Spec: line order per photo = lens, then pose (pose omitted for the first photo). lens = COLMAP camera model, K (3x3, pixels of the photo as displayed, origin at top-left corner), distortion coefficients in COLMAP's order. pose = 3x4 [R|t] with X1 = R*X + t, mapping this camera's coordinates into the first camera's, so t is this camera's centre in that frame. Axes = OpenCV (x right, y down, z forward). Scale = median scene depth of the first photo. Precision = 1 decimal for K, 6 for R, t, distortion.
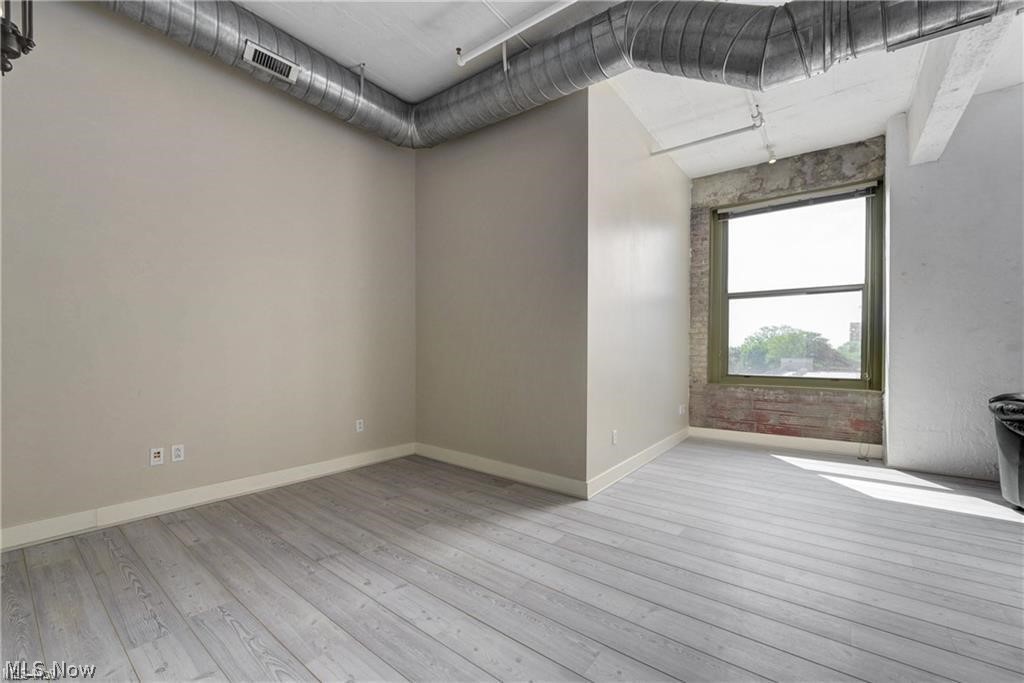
lens RADIAL K [[413.6, 0, 504.0], [0, 413.6, 357.4], [0, 0, 1]] dist [-0.010764, 0.000852]
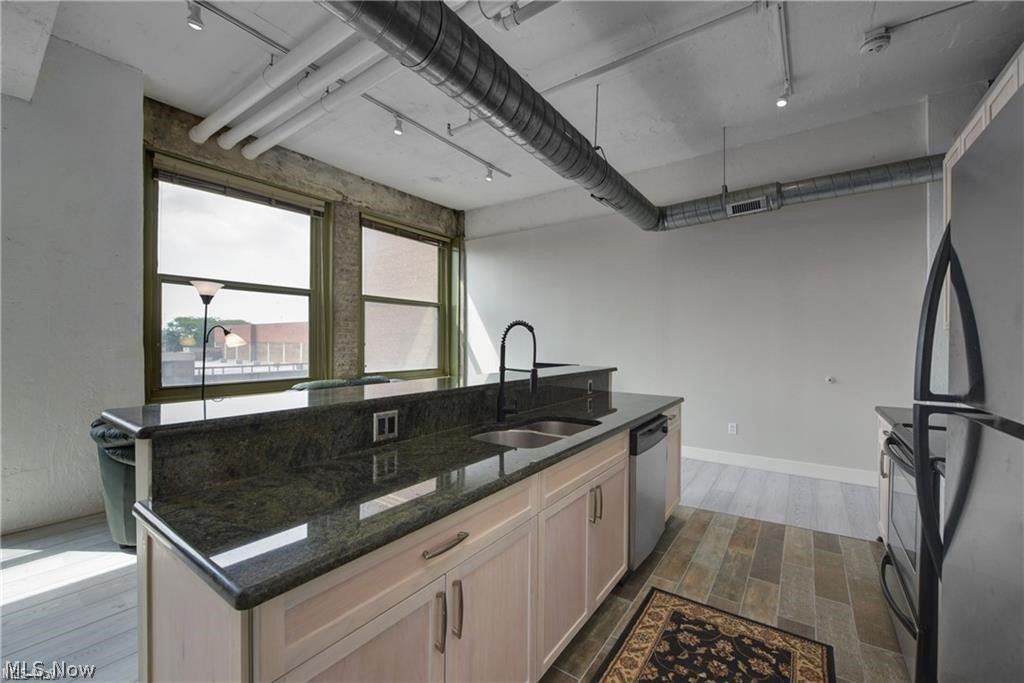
lens RADIAL K [[413.6, 0, 513.3], [0, 413.6, 344.6], [0, 0, 1]] dist [-0.010764, 0.000852]
pose [[-0.046256, -0.011129, 0.998868, 0.361945], [0.011793, 0.999862, 0.011686, -0.054602], [-0.998860, 0.012320, -0.046118, 0.213476]]
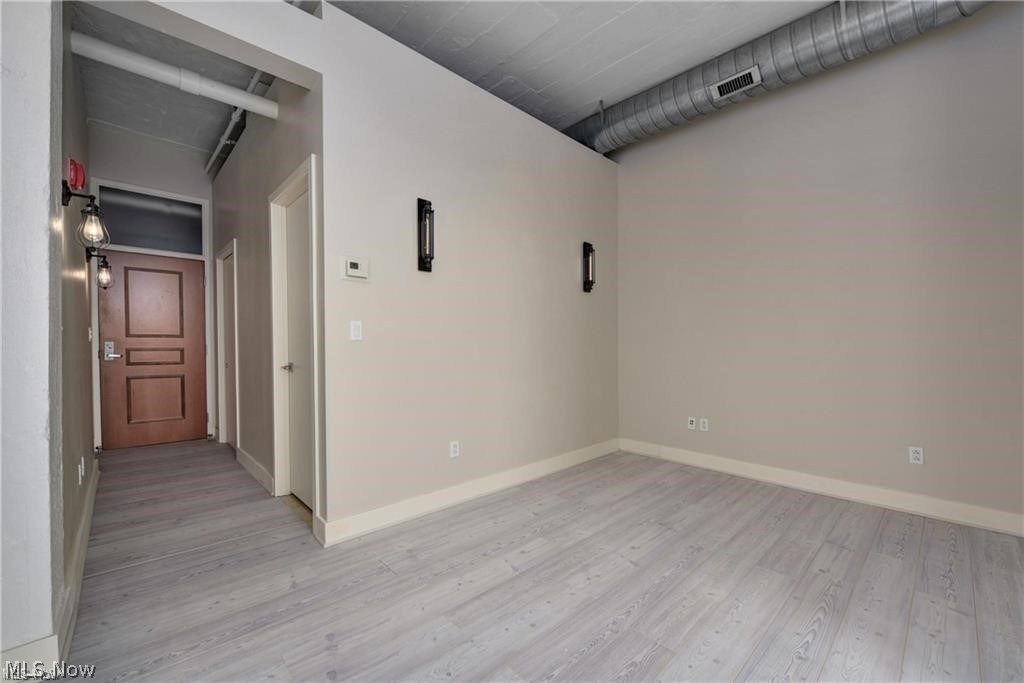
lens RADIAL K [[413.6, 0, 511.3], [0, 413.6, 348.0], [0, 0, 1]] dist [-0.010764, 0.000852]
pose [[-0.150632, -0.002281, -0.988587, 0.581338], [-0.023534, 0.999722, 0.001279, 0.001050], [0.988310, 0.023459, -0.150644, 0.563145]]
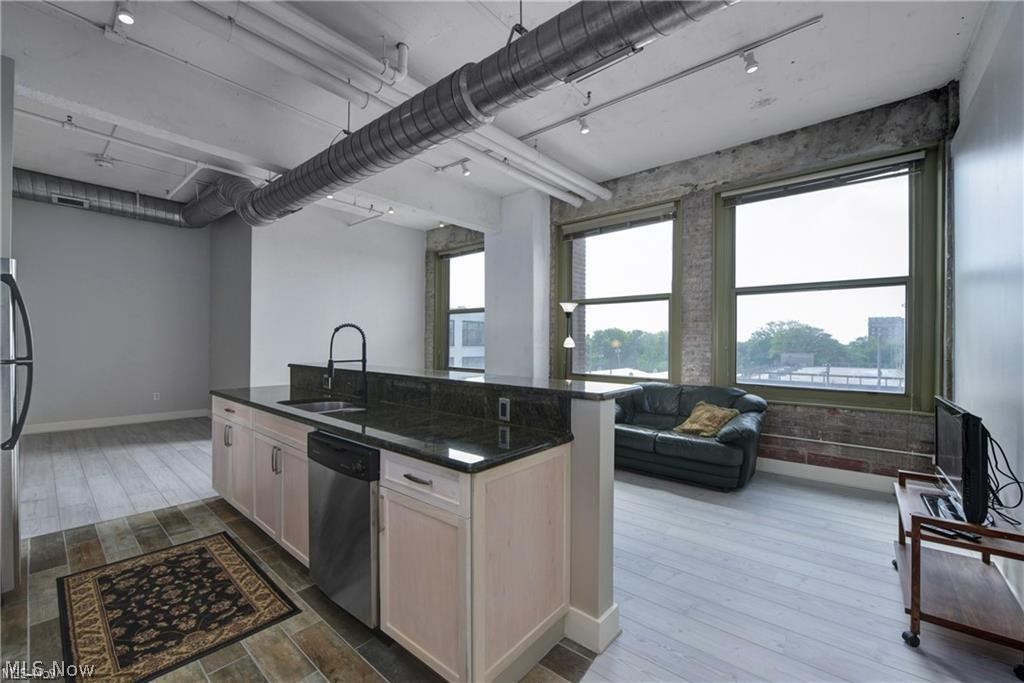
lens RADIAL K [[413.6, 0, 513.5], [0, 413.6, 343.5], [0, 0, 1]] dist [-0.010764, 0.000852]
pose [[0.999073, 0.003967, -0.042855, 1.509737], [-0.004722, 0.999835, -0.017520, -0.027677], [0.042778, 0.017706, 0.998928, -0.768320]]
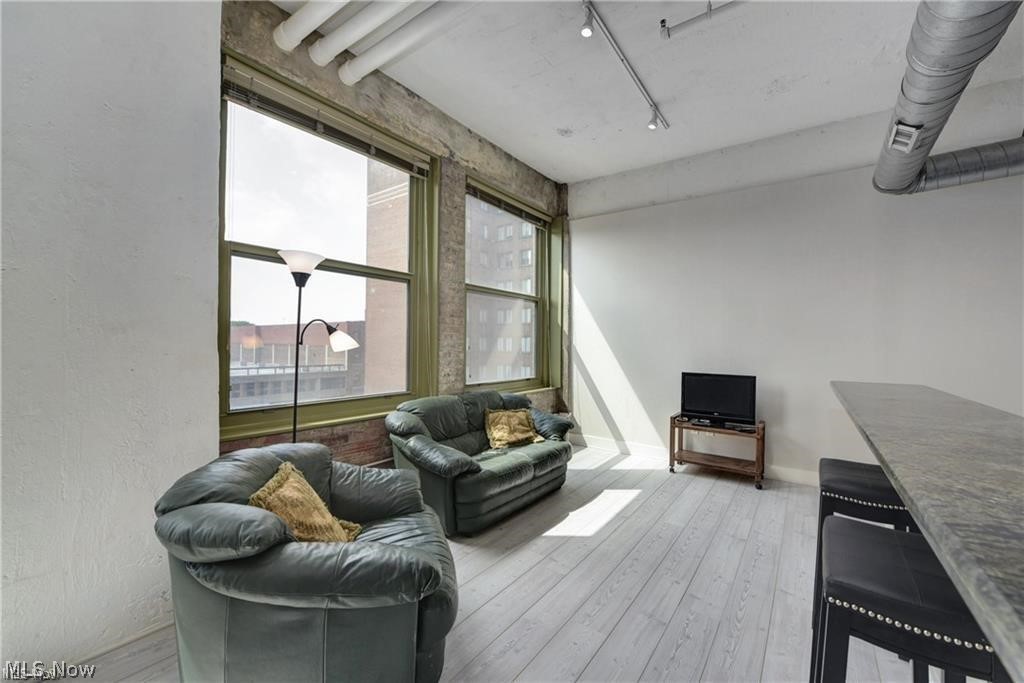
lens RADIAL K [[413.6, 0, 512.5], [0, 413.6, 347.4], [0, 0, 1]] dist [-0.010764, 0.000852]
pose [[-0.036310, -0.010783, 0.999282, 0.810174], [0.008309, 0.999904, 0.011091, -0.057383], [-0.999306, 0.008706, -0.036217, 0.693547]]
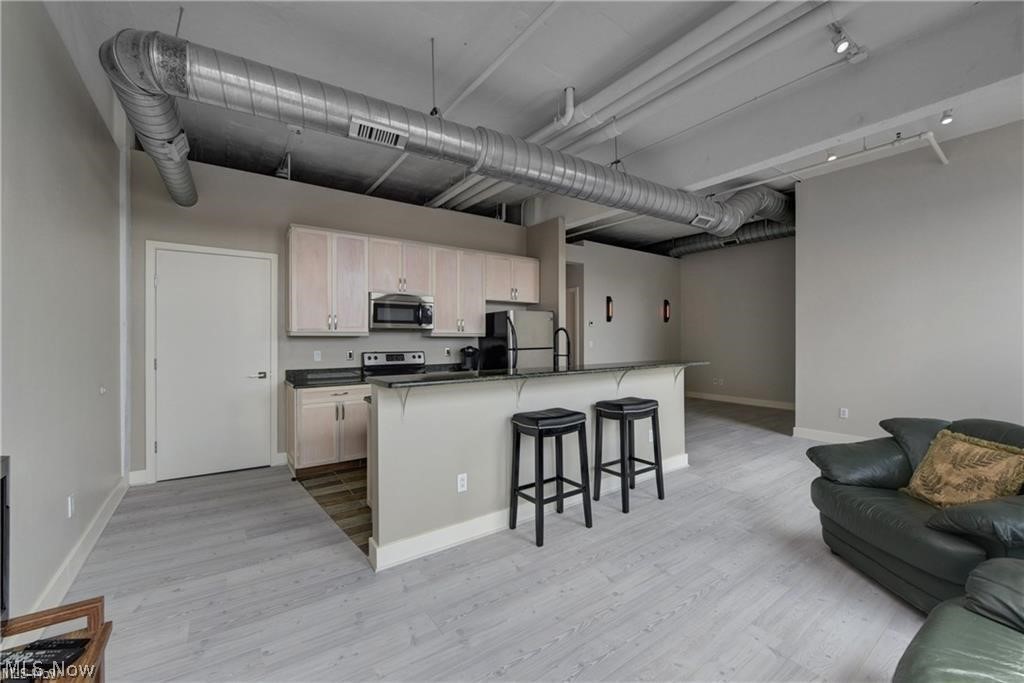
lens RADIAL K [[413.6, 0, 510.8], [0, 413.6, 338.4], [0, 0, 1]] dist [-0.010764, 0.000852]
pose [[-0.286338, -0.005693, -0.958112, 2.364502], [-0.013652, 0.999905, -0.001862, -0.051367], [0.958031, 0.012547, -0.286388, 0.377993]]
